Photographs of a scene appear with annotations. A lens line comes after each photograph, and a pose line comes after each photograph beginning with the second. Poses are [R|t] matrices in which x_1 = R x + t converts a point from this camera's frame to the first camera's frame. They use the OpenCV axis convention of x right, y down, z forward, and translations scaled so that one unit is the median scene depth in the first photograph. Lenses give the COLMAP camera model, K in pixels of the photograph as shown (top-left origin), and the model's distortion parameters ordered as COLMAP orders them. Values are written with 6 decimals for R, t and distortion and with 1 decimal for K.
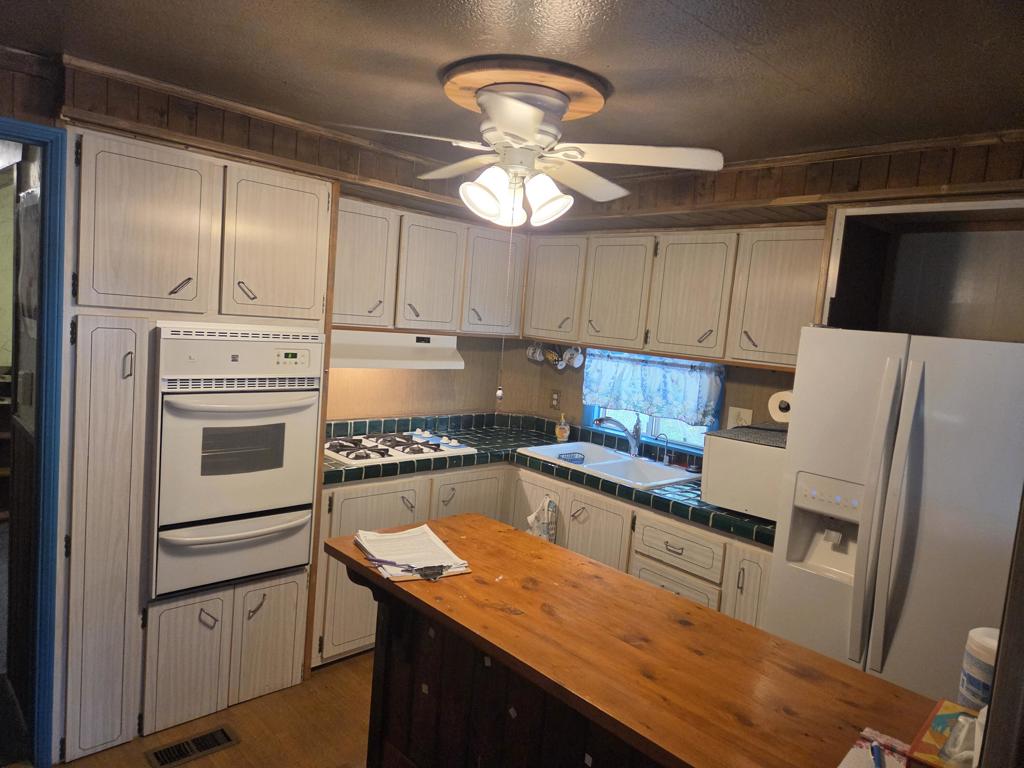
lens RADIAL K [[671.2, 0, 513.8], [0, 671.2, 374.9], [0, 0, 1]] dist [0.005967, -0.002146]
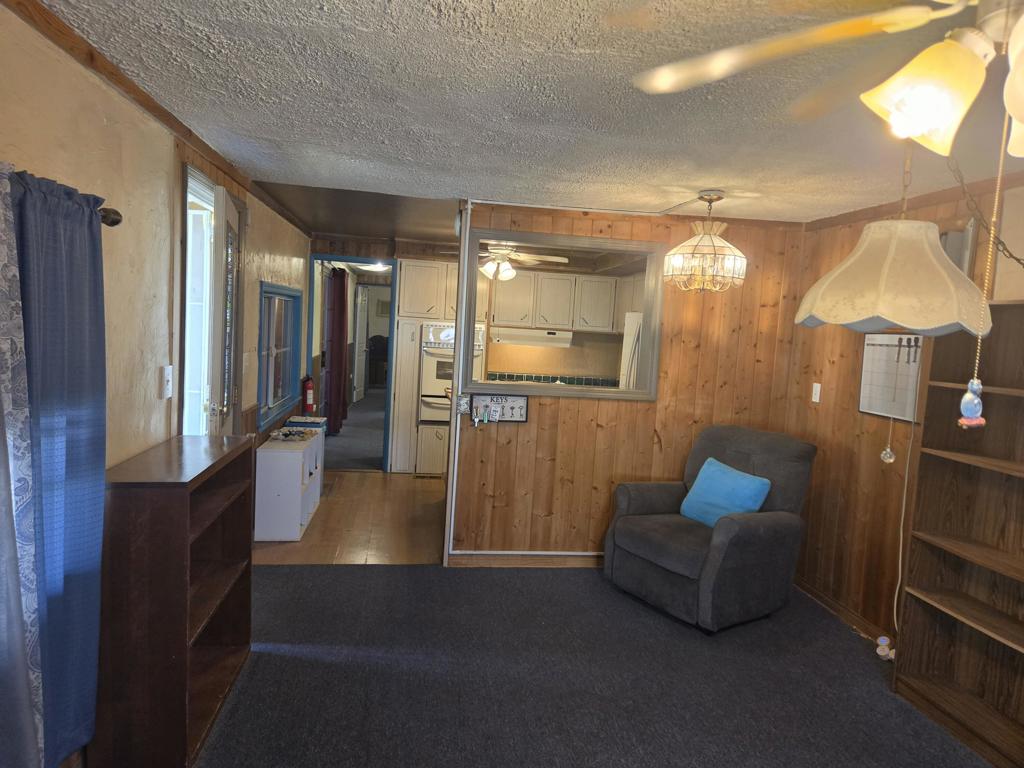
lens RADIAL K [[671.2, 0, 512.6], [0, 671.2, 386.2], [0, 0, 1]] dist [0.005967, -0.002146]
pose [[0.806861, 0.017145, -0.590492, 1.396097], [-0.046153, 0.998353, -0.034077, 0.261658], [0.588935, 0.054748, 0.806324, -1.006439]]
